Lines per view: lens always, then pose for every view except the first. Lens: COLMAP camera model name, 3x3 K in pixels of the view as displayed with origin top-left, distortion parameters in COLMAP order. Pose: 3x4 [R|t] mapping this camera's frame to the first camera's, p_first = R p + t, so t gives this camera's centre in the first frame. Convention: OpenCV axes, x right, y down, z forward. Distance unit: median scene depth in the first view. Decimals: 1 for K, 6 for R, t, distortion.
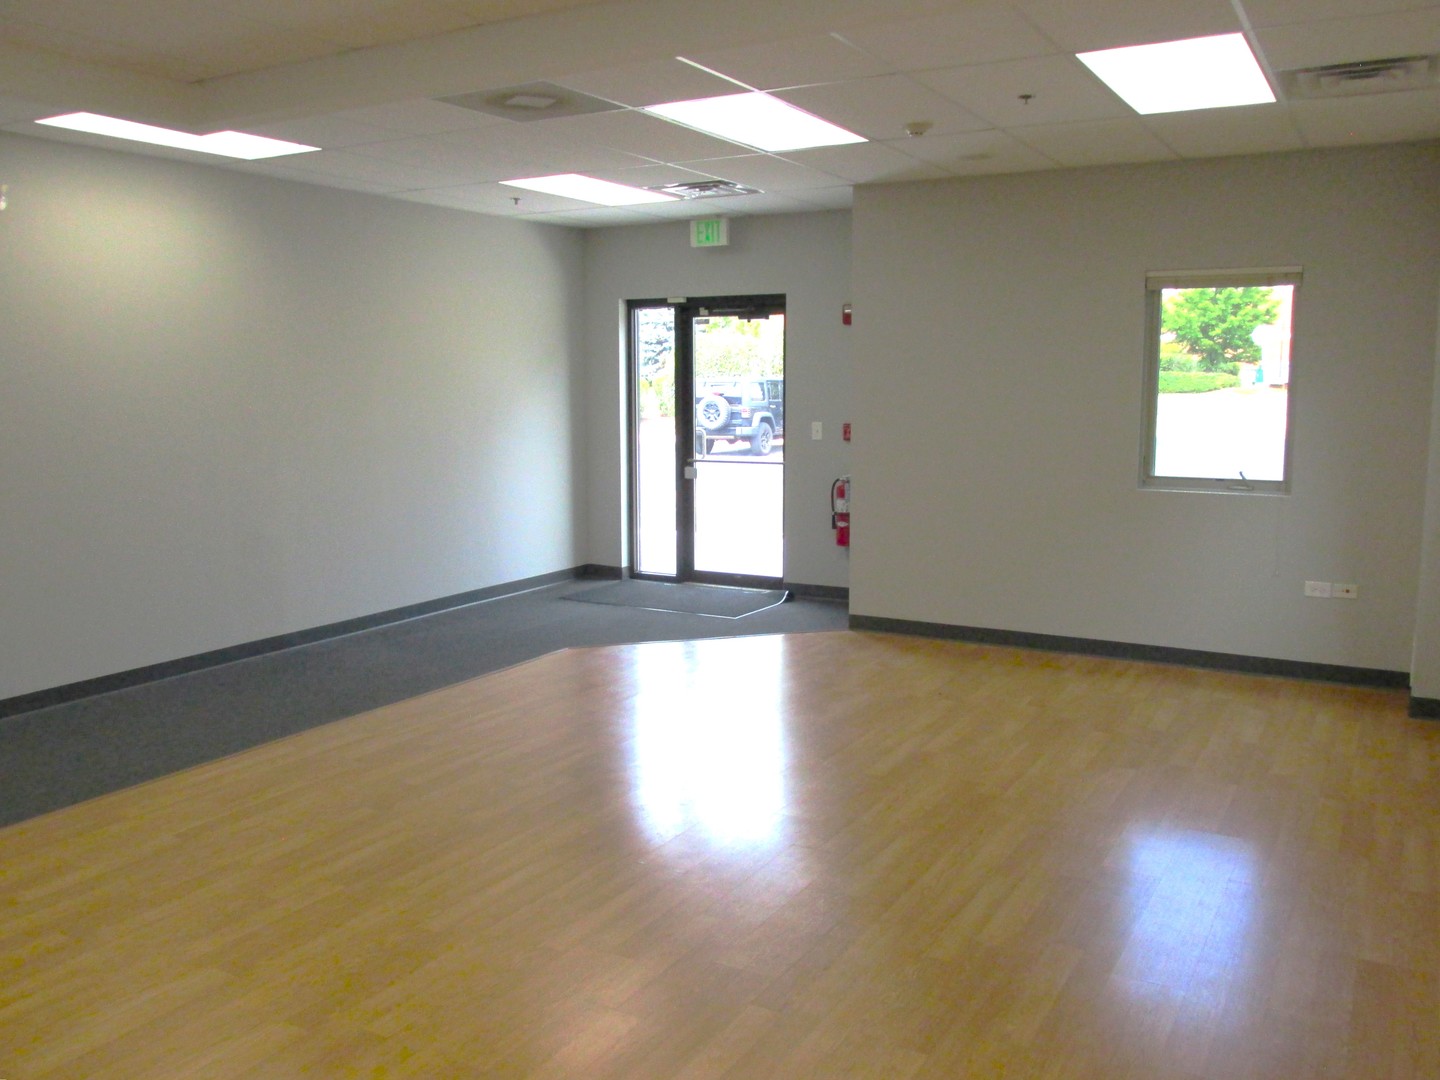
lens RADIAL K [[1212.7, 0, 728.1], [0, 1212.7, 534.4], [0, 0, 1]] dist [-0.014414, 0.010865]
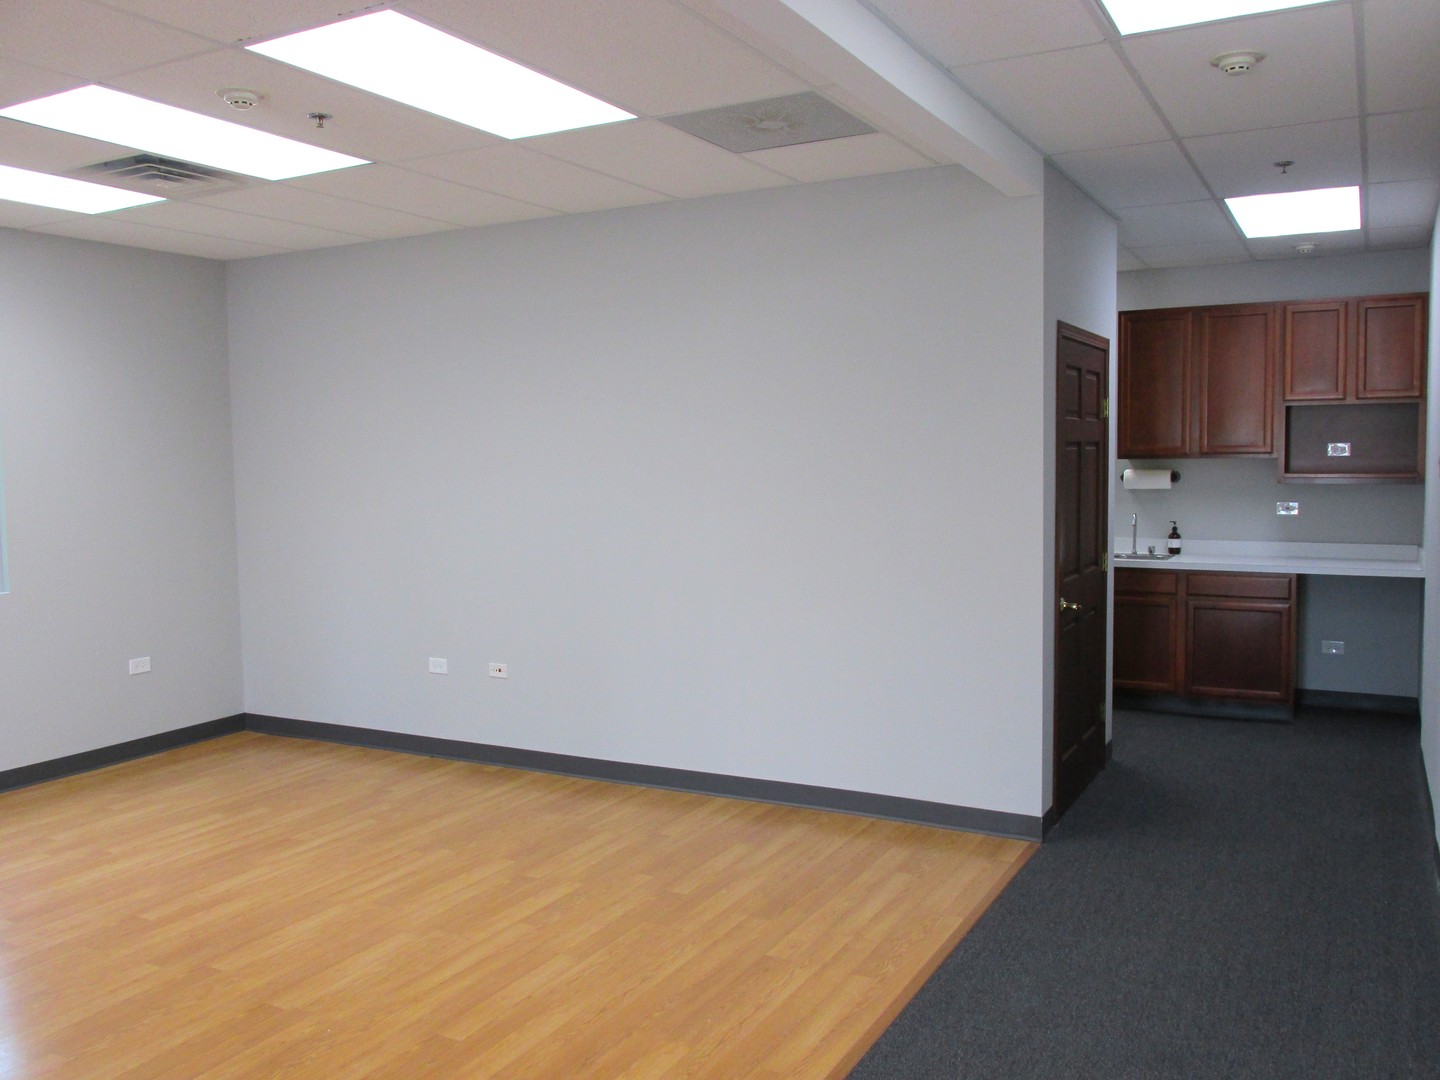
lens RADIAL K [[1212.7, 0, 723.6], [0, 1212.7, 536.7], [0, 0, 1]] dist [-0.014414, 0.010865]
pose [[-0.999775, 0.016607, -0.013193, -0.309432], [0.013613, 0.979444, 0.201255, -0.100024], [0.016264, 0.201030, -0.979450, 0.756493]]
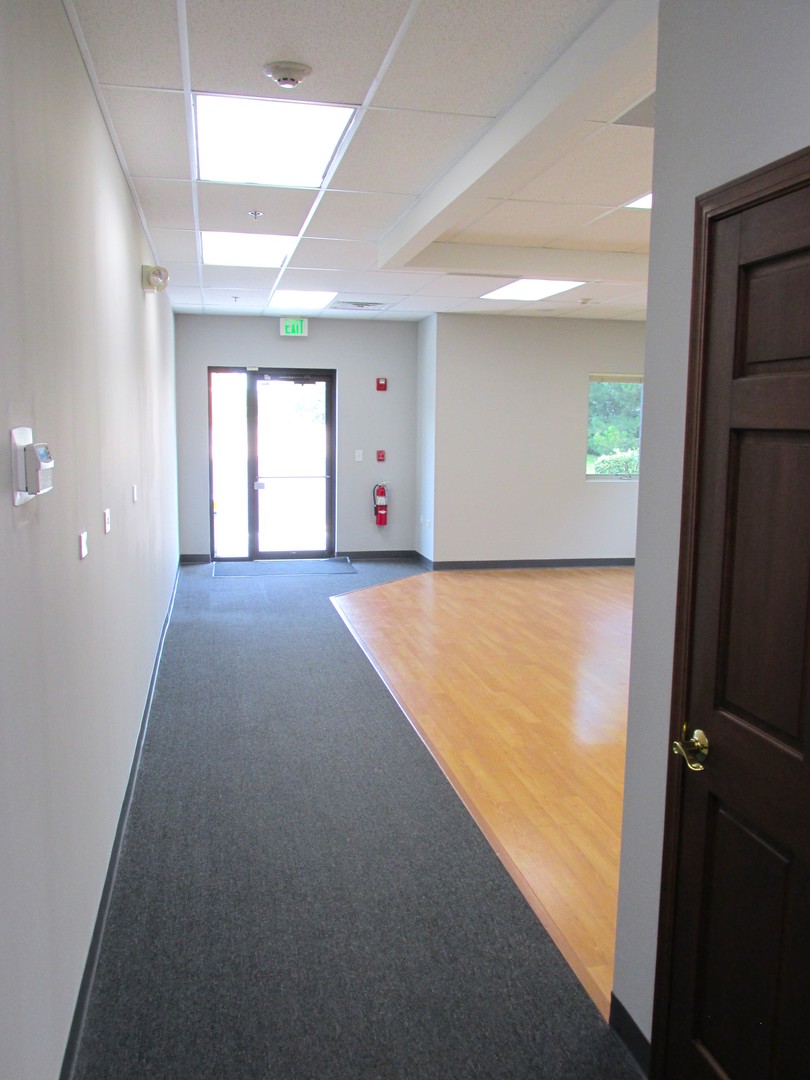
lens RADIAL K [[909.5, 0, 409.0], [0, 909.5, 542.1], [0, 0, 1]] dist [-0.014414, 0.010865]
pose [[0.748232, -0.077592, 0.658885, -0.690684], [0.071633, 0.996780, 0.036037, -0.009705], [-0.659559, 0.020234, 0.751380, 0.050640]]
